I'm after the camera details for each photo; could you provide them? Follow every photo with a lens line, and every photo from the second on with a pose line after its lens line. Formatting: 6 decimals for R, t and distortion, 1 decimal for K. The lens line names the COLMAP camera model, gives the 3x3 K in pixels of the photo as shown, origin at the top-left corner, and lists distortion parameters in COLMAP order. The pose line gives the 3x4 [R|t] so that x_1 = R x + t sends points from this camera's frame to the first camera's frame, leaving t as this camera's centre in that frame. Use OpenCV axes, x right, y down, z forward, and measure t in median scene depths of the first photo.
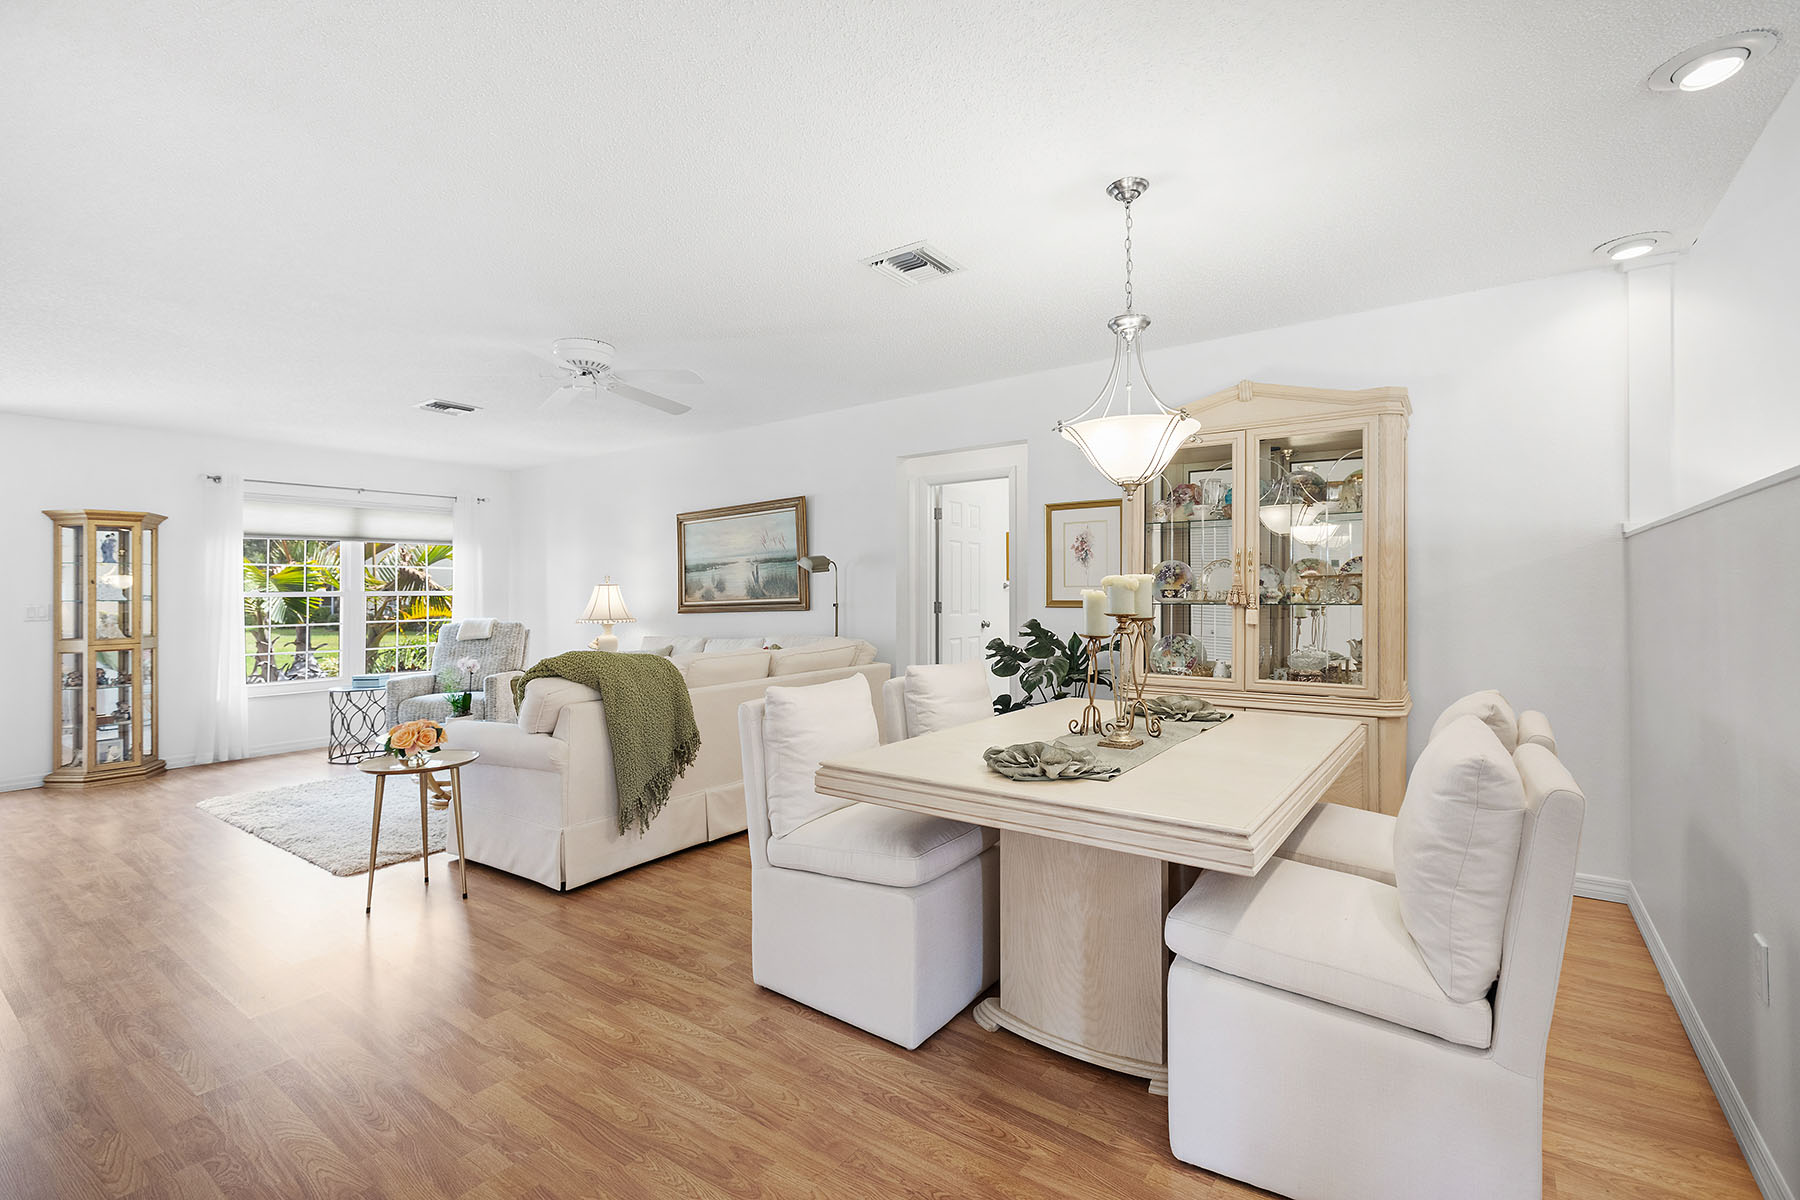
lens RADIAL K [[825.6, 0, 906.0], [0, 825.6, 598.8], [0, 0, 1]] dist [0.002541, -0.003629]
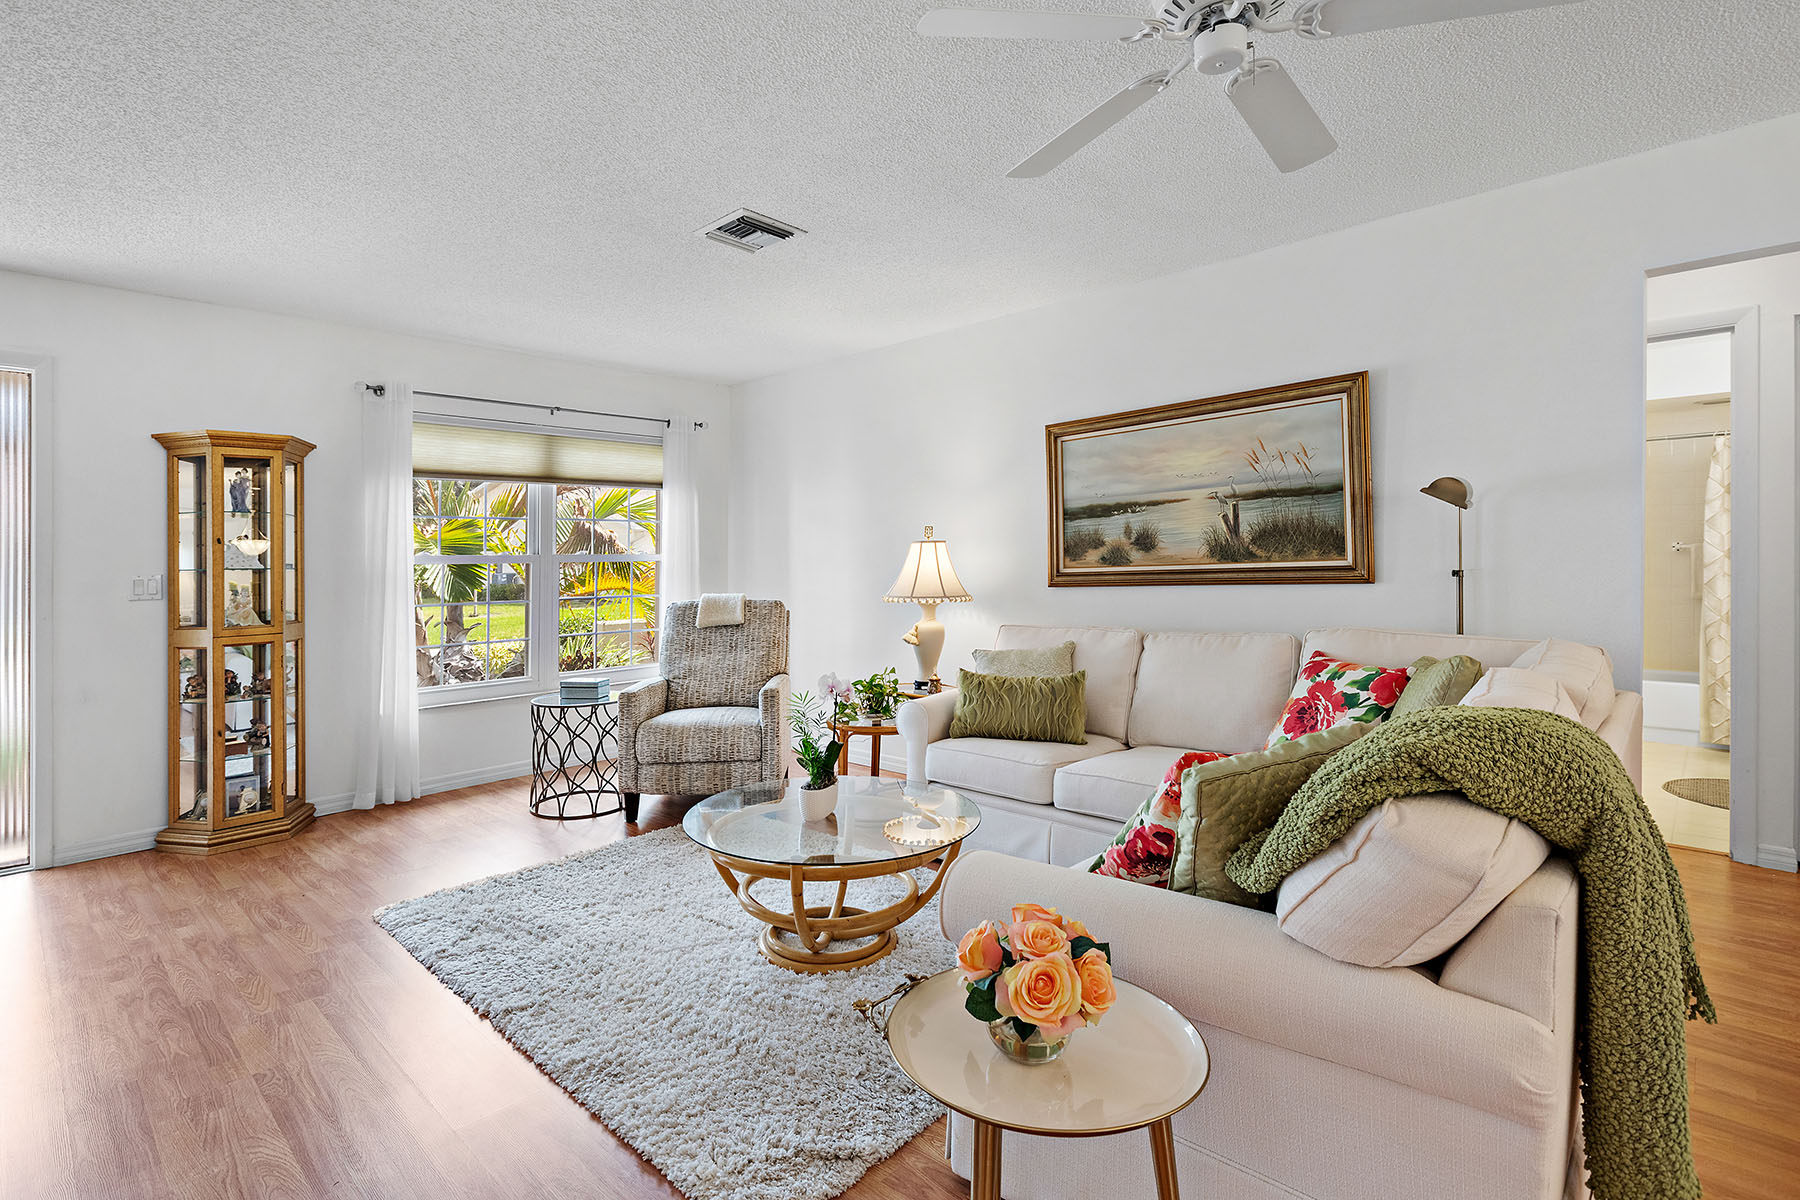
lens RADIAL K [[825.6, 0, 805.3], [0, 825.6, 564.8], [0, 0, 1]] dist [0.002541, -0.003629]
pose [[0.985656, -0.003996, -0.168721, -0.390654], [0.004164, 0.999991, 0.000644, 0.000025], [0.168717, -0.001337, 0.985664, 0.405505]]
